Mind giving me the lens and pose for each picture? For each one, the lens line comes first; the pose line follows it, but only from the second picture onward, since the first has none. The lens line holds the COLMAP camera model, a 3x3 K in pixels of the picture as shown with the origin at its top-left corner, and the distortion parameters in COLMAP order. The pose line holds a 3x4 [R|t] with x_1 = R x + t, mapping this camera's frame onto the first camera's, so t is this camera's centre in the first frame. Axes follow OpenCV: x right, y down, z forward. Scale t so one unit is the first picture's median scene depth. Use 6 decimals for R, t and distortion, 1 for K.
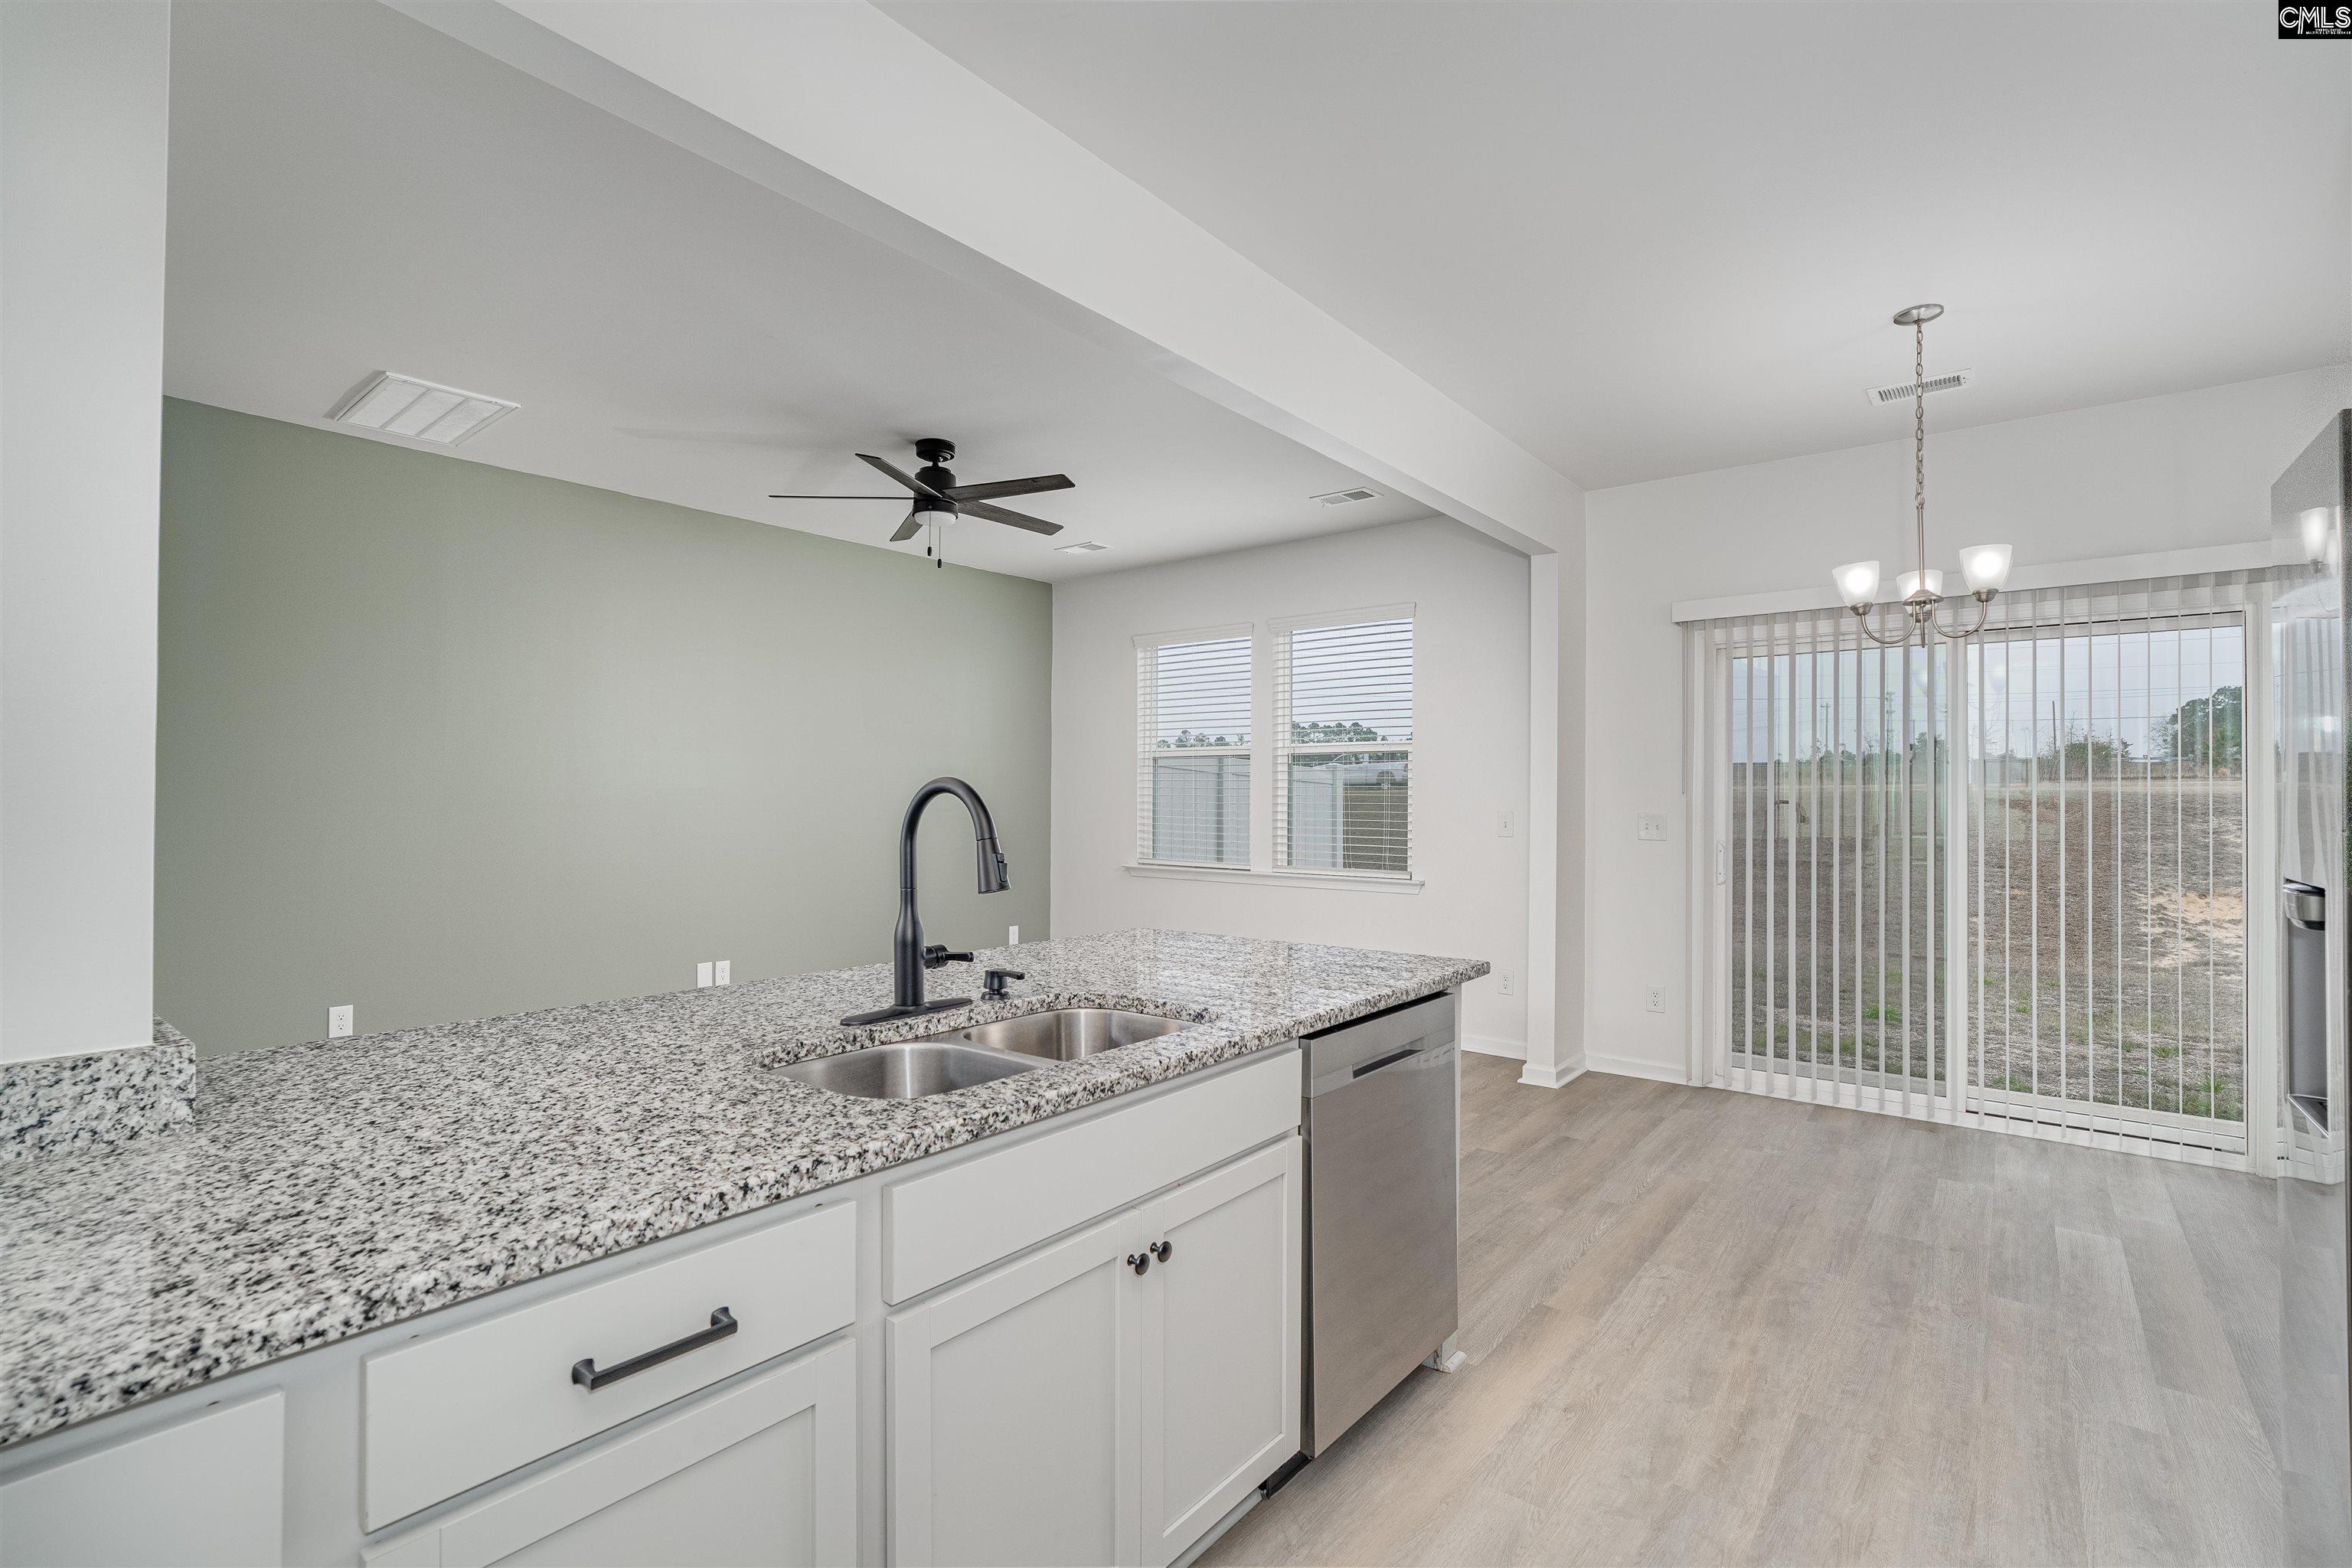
lens RADIAL K [[1065.5, 0, 1144.4], [0, 1065.5, 786.1], [0, 0, 1]] dist [-0.001296, 0.004782]
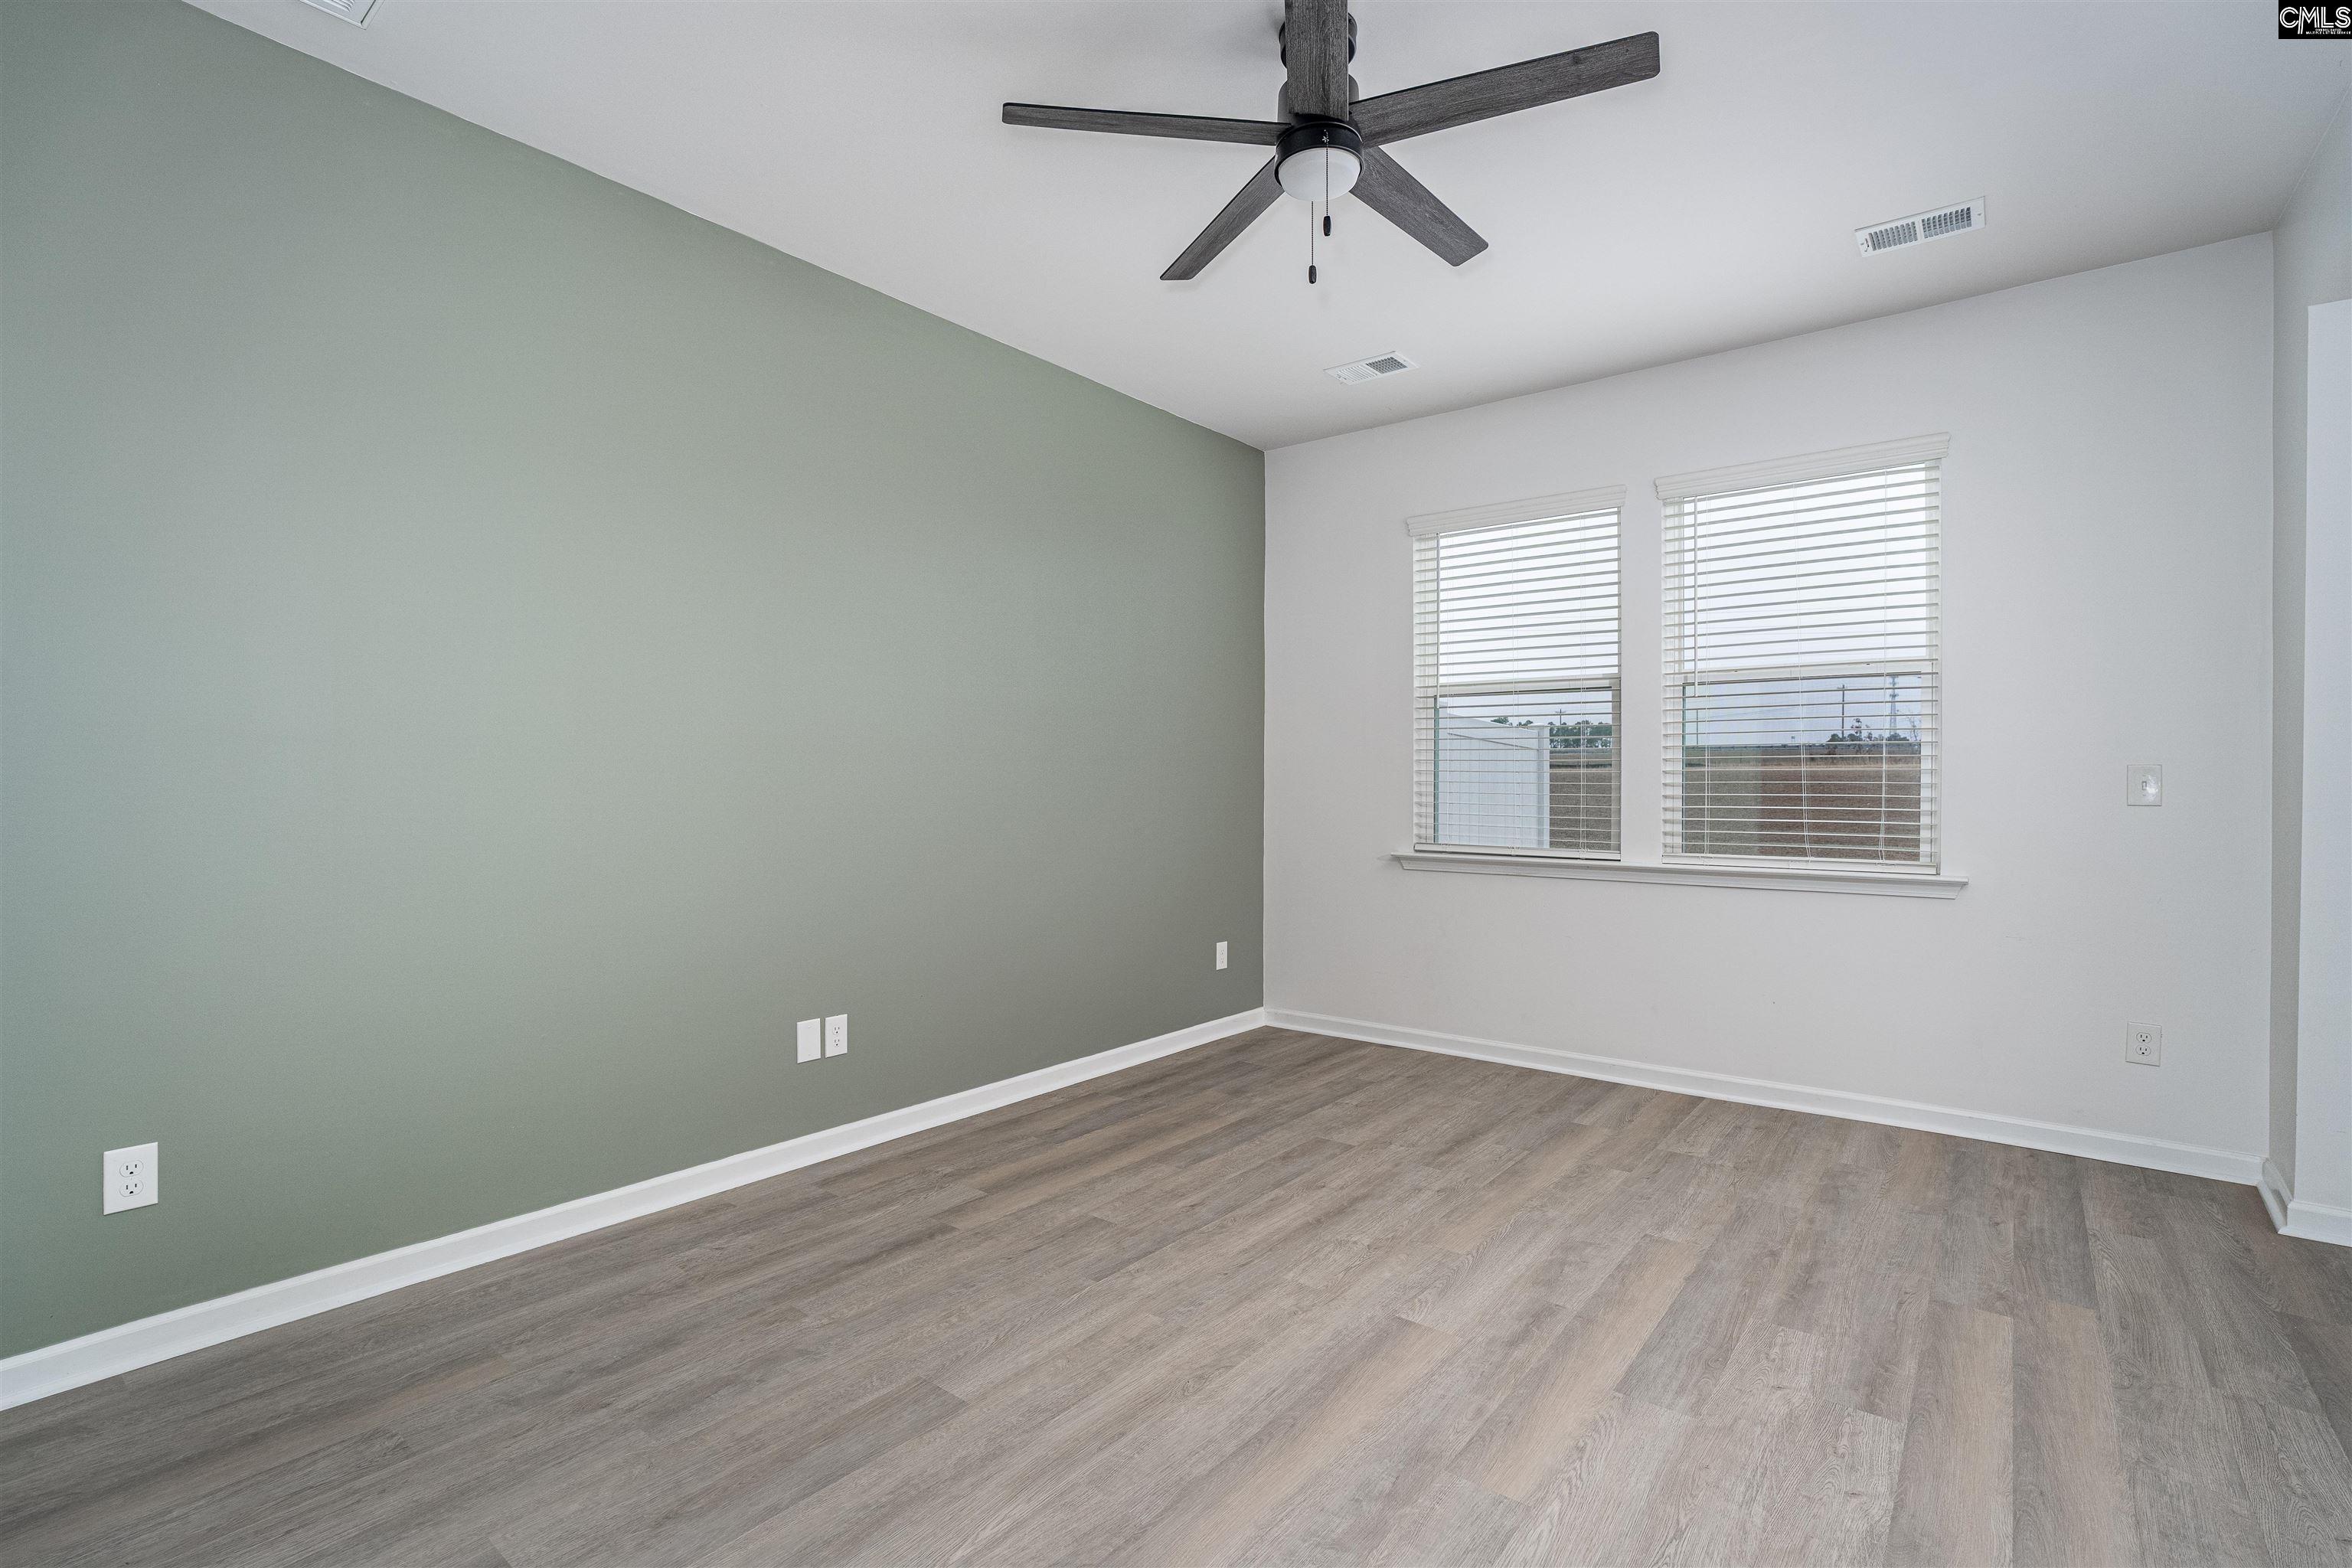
lens RADIAL K [[1094.2, 0, 1191.8], [0, 1094.2, 783.9], [0, 0, 1]] dist [-0.057726, 0.027482]
pose [[0.998999, 0.001267, 0.044704, -1.017389], [-0.001816, 0.999923, 0.012238, 0.121884], [-0.044685, -0.012307, 0.998925, 1.753302]]
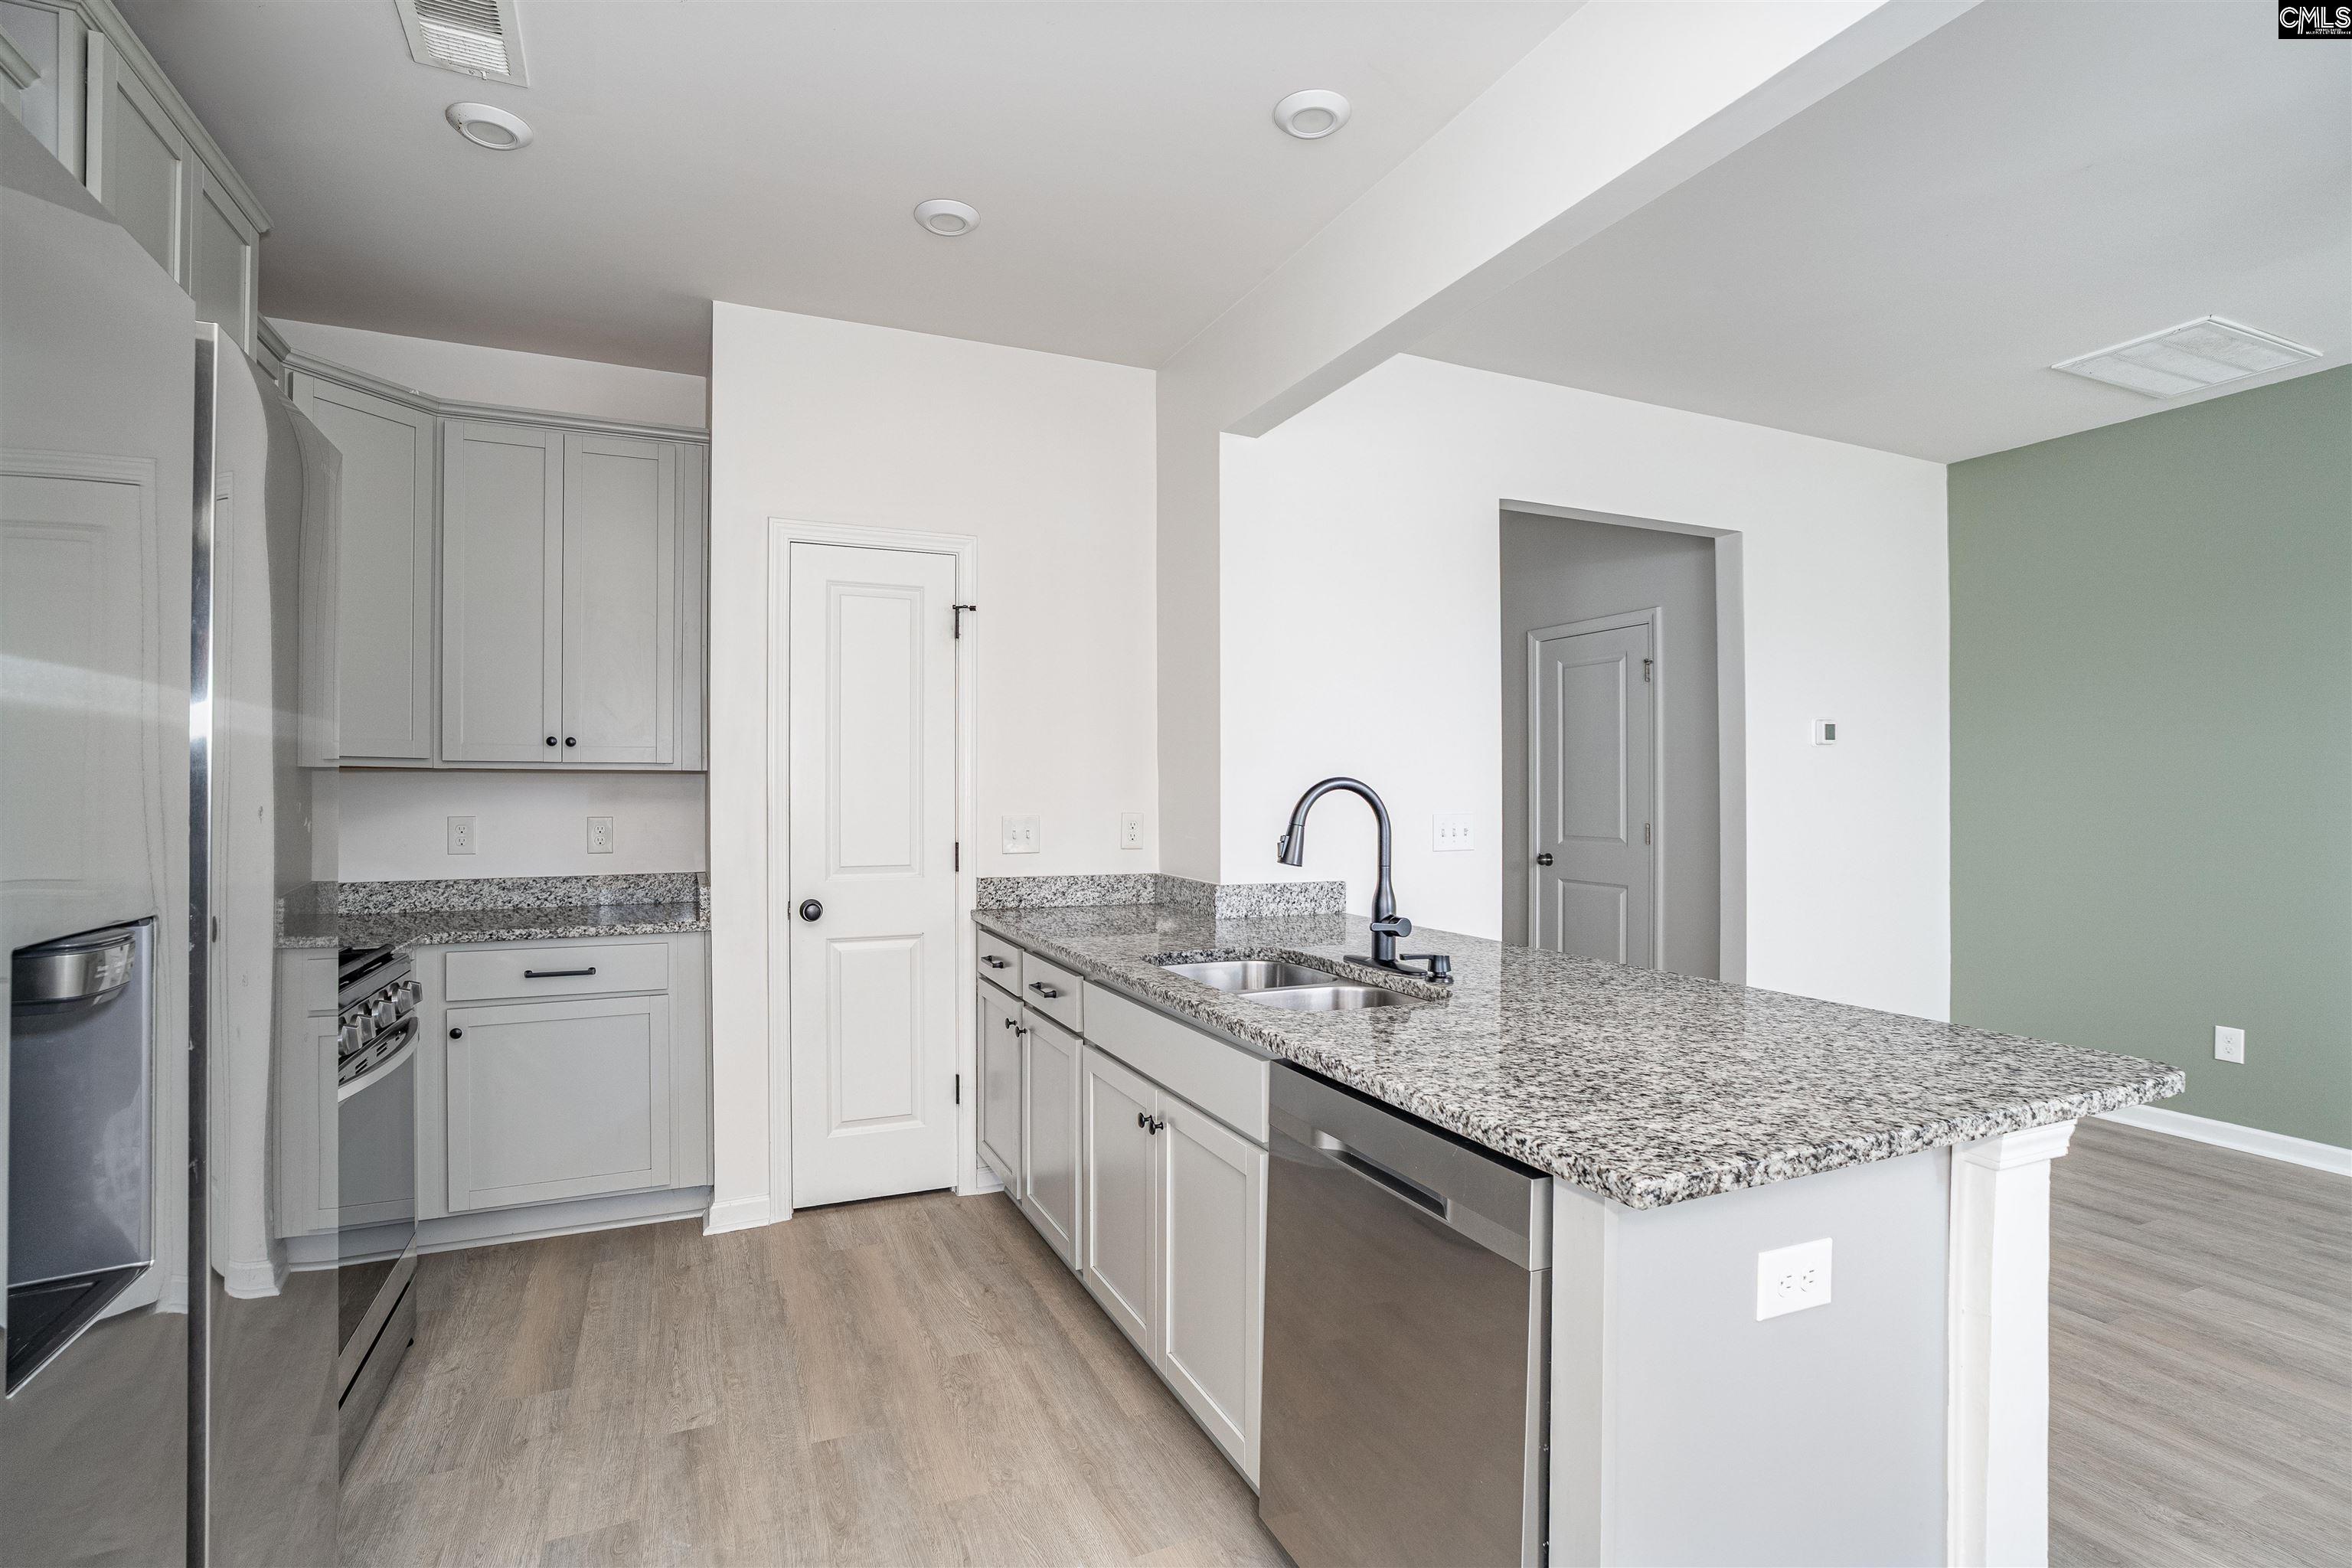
lens RADIAL K [[1088.3, 0, 1174.8], [0, 1088.3, 790.0], [0, 0, 1]] dist [-0.038824, 0.012790]
pose [[-0.437331, -0.006652, -0.899276, 1.579695], [0.005369, 0.999936, -0.010008, 0.031092], [0.899284, -0.009205, -0.437267, 2.070307]]
